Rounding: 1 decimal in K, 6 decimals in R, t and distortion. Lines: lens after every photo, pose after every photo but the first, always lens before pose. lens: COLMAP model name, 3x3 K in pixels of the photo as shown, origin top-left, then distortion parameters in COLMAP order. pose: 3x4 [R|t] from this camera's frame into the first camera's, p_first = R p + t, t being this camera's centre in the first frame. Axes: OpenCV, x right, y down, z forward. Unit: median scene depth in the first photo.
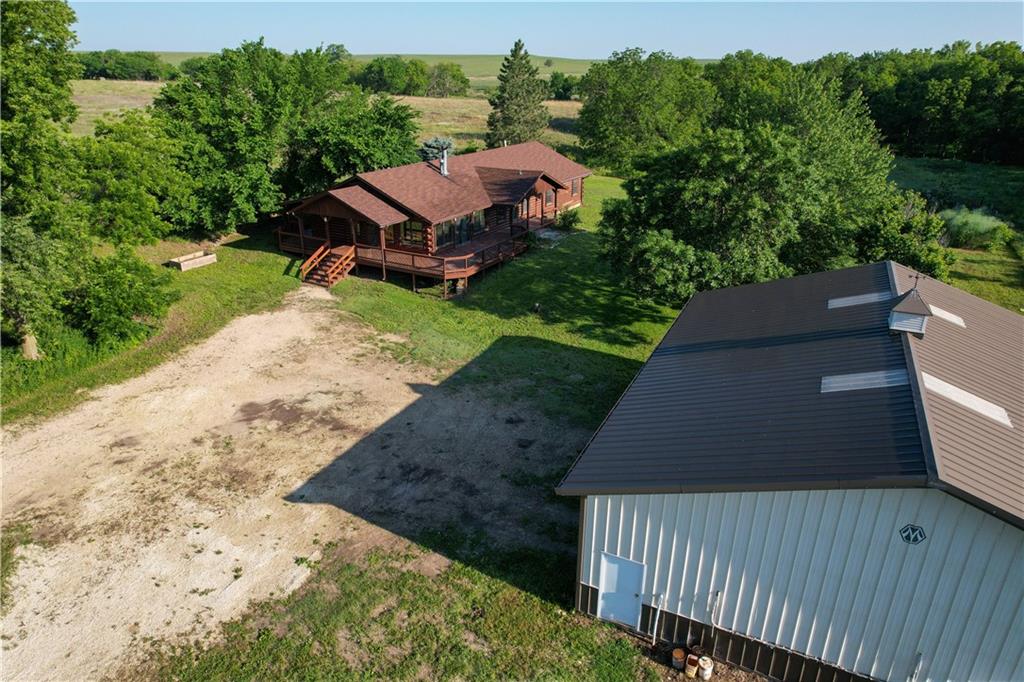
lens RADIAL K [[654.9, 0, 512.0], [0, 654.9, 341.0], [0, 0, 1]] dist [-0.074127, 0.067981]
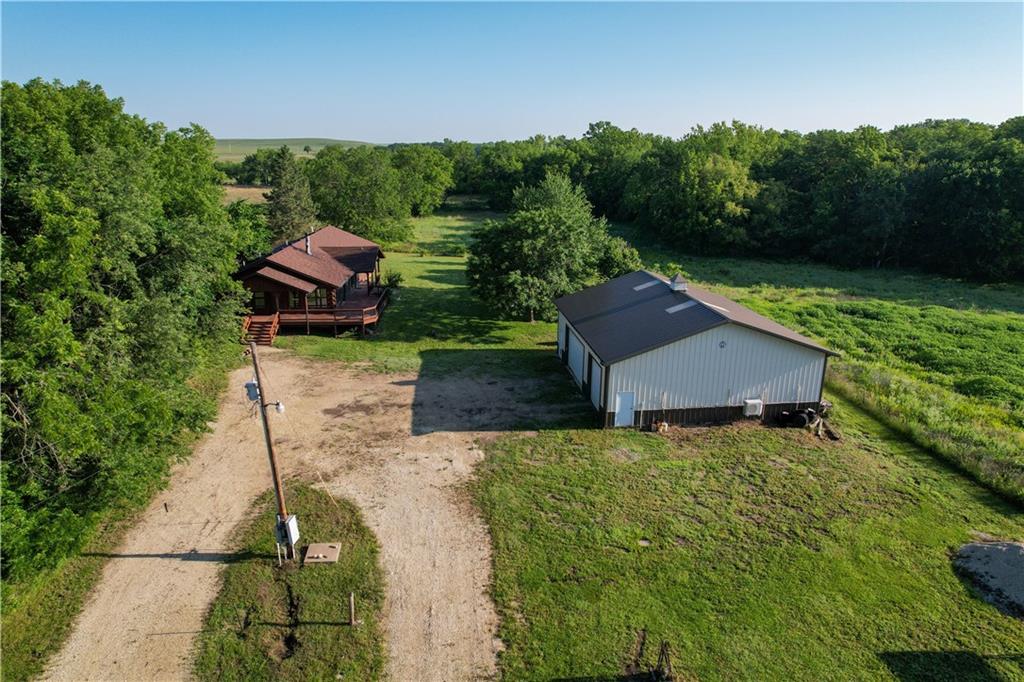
lens RADIAL K [[654.9, 0, 512.0], [0, 654.9, 341.0], [0, 0, 1]] dist [-0.074127, 0.067981]
pose [[0.839708, -0.151671, 0.521428, -0.617333], [0.206603, 0.977224, -0.048463, 0.080277], [-0.502201, 0.148423, 0.851918, -0.378239]]
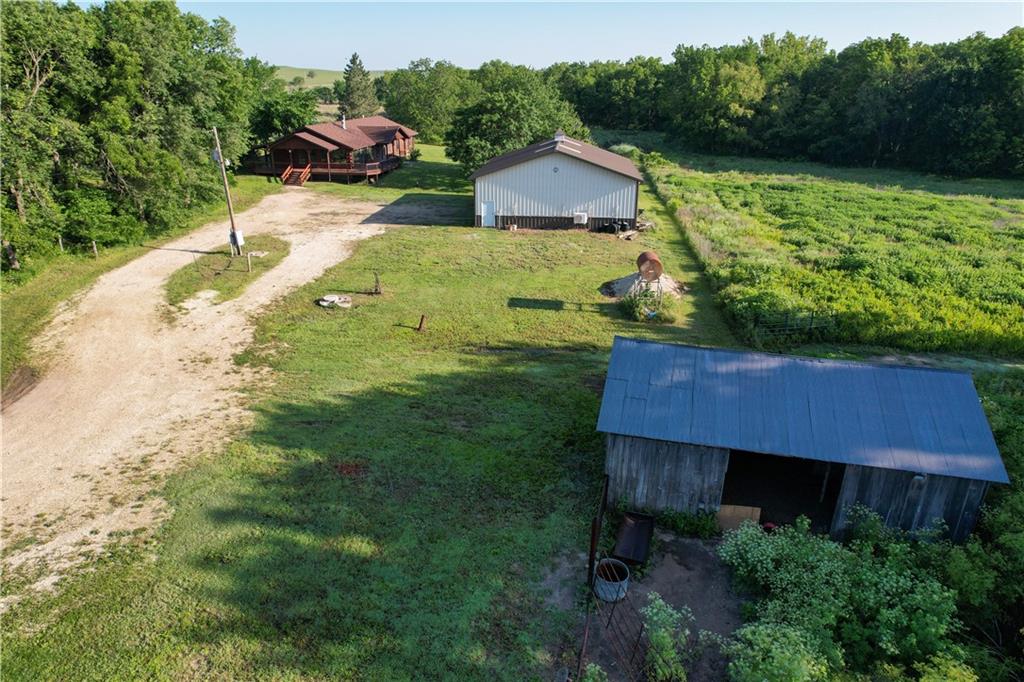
lens RADIAL K [[654.9, 0, 512.0], [0, 654.9, 341.0], [0, 0, 1]] dist [-0.074127, 0.067981]
pose [[0.940257, -0.127377, 0.315740, -0.399334], [0.132226, 0.991201, 0.006113, 0.473706], [-0.313741, 0.036001, 0.948826, -1.026338]]
